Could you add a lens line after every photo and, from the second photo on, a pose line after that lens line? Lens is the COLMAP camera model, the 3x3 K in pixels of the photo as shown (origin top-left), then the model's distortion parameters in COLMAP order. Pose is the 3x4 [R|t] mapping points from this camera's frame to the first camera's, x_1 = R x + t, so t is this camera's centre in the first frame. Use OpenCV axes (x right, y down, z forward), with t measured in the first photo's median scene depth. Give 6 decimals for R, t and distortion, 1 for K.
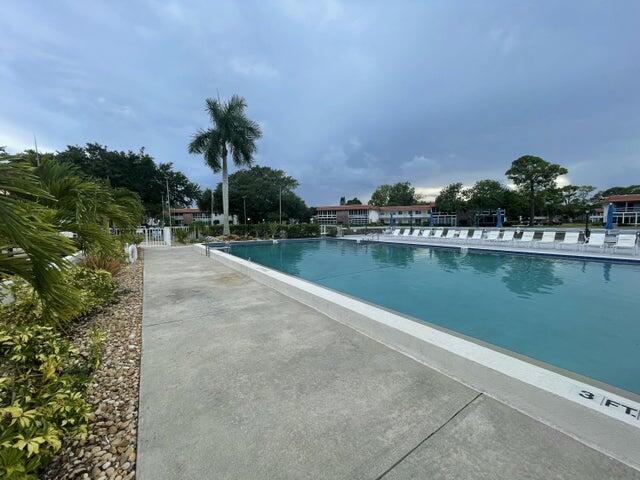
lens RADIAL K [[257.8, 0, 320.0], [0, 257.8, 240.0], [0, 0, 1]] dist [-0.000546, -0.000172]
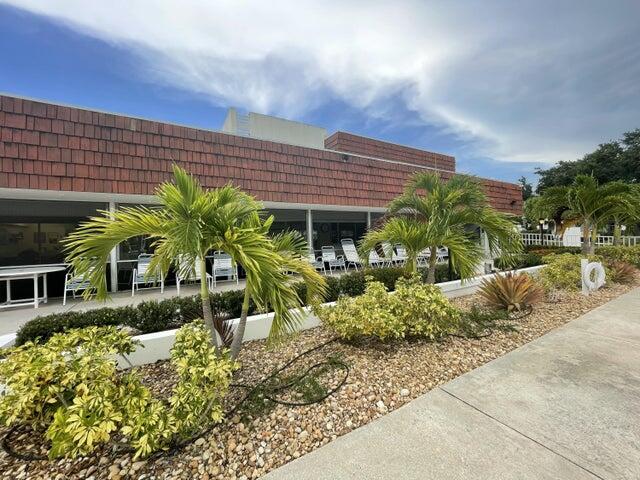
lens RADIAL K [[257.8, 0, 320.0], [0, 257.8, 240.0], [0, 0, 1]] dist [-0.000546, -0.000172]
pose [[-0.076987, 0.006157, -0.997013, 0.009307], [-0.032338, 0.999439, 0.008669, -0.026737], [0.996508, 0.032908, -0.076744, 0.374969]]
